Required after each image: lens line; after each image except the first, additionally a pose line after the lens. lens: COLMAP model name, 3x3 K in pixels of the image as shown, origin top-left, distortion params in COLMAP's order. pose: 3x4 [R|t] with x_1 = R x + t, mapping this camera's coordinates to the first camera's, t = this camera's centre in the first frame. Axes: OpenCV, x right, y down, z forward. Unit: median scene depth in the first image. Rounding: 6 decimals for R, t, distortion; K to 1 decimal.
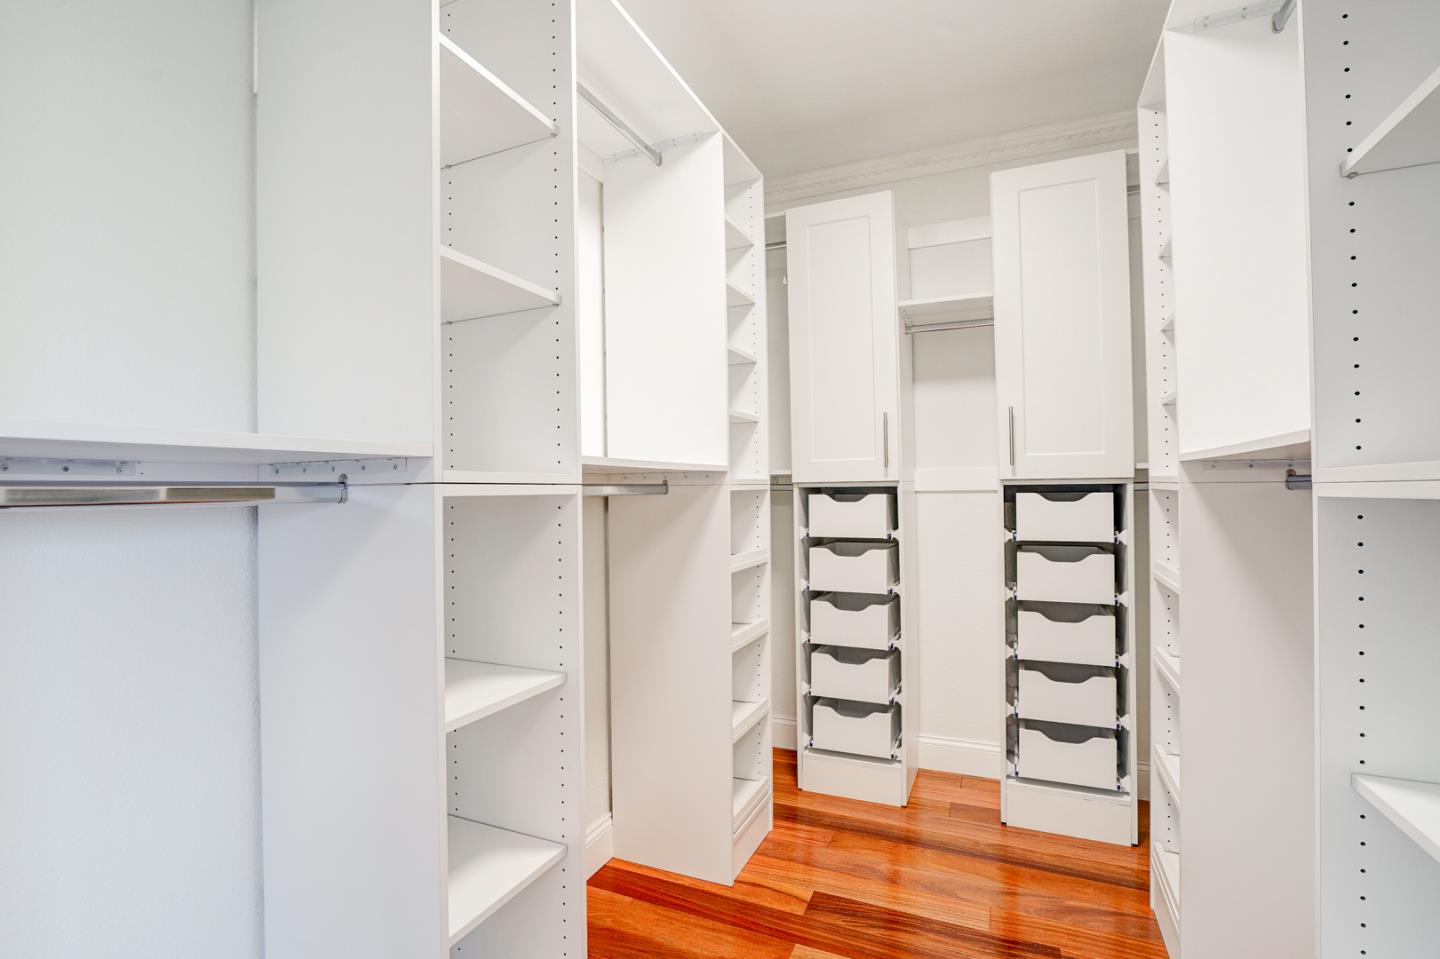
lens RADIAL K [[667.9, 0, 709.3], [0, 667.9, 482.8], [0, 0, 1]] dist [-0.055758, 0.018421]
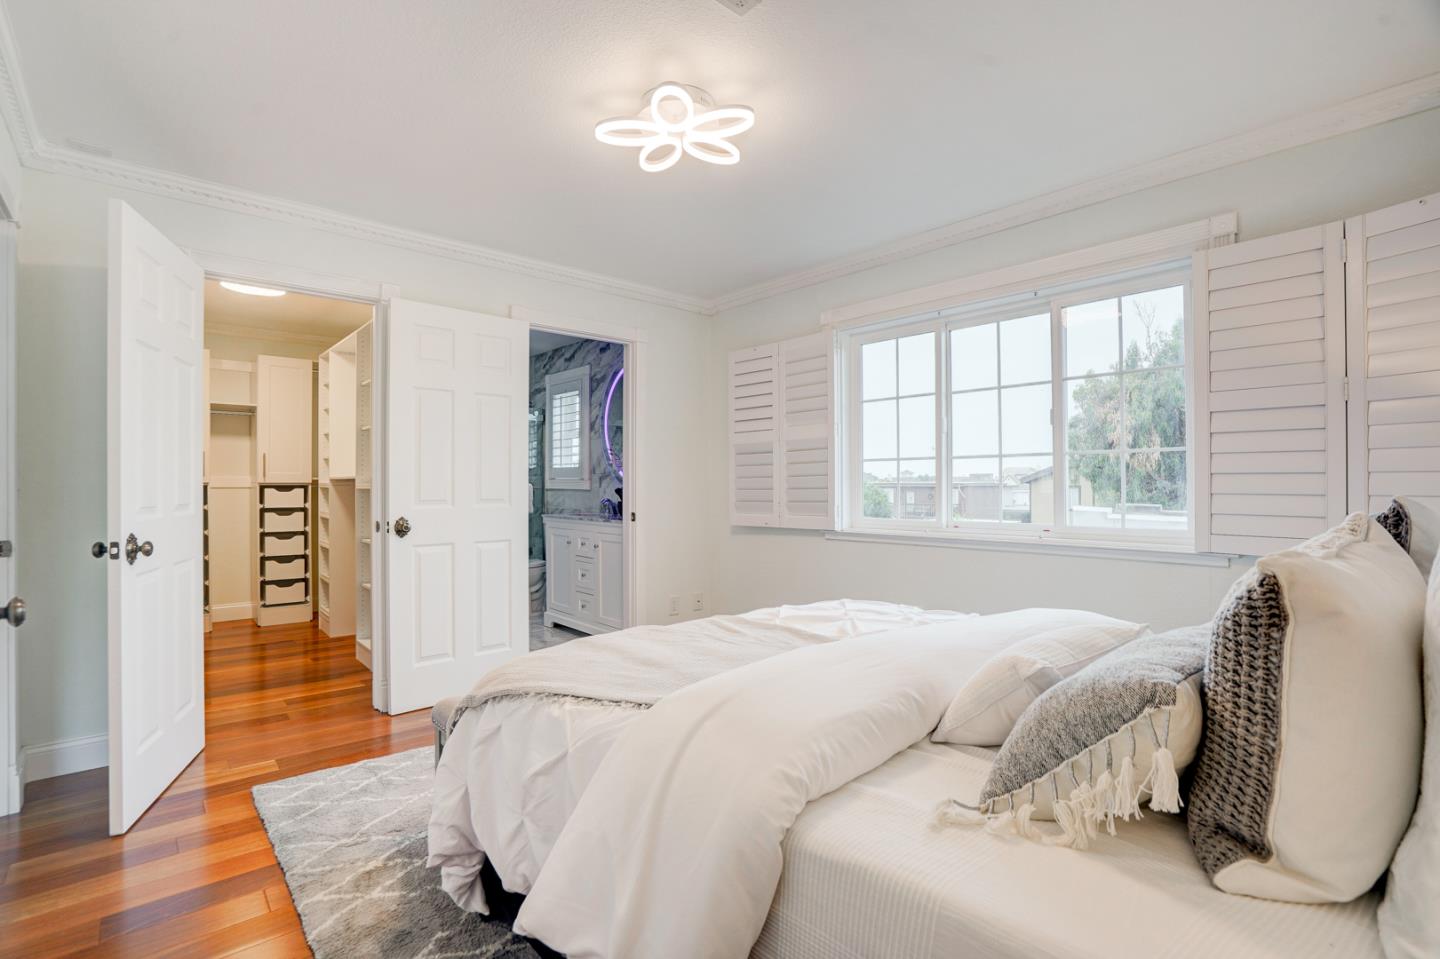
lens RADIAL K [[667.9, 0, 709.3], [0, 667.9, 482.8], [0, 0, 1]] dist [-0.055758, 0.018421]
pose [[0.422478, 0.012926, 0.906281, -1.055373], [-0.020260, 0.999783, -0.004815, -0.027021], [-0.906147, -0.016327, 0.422648, -1.546227]]
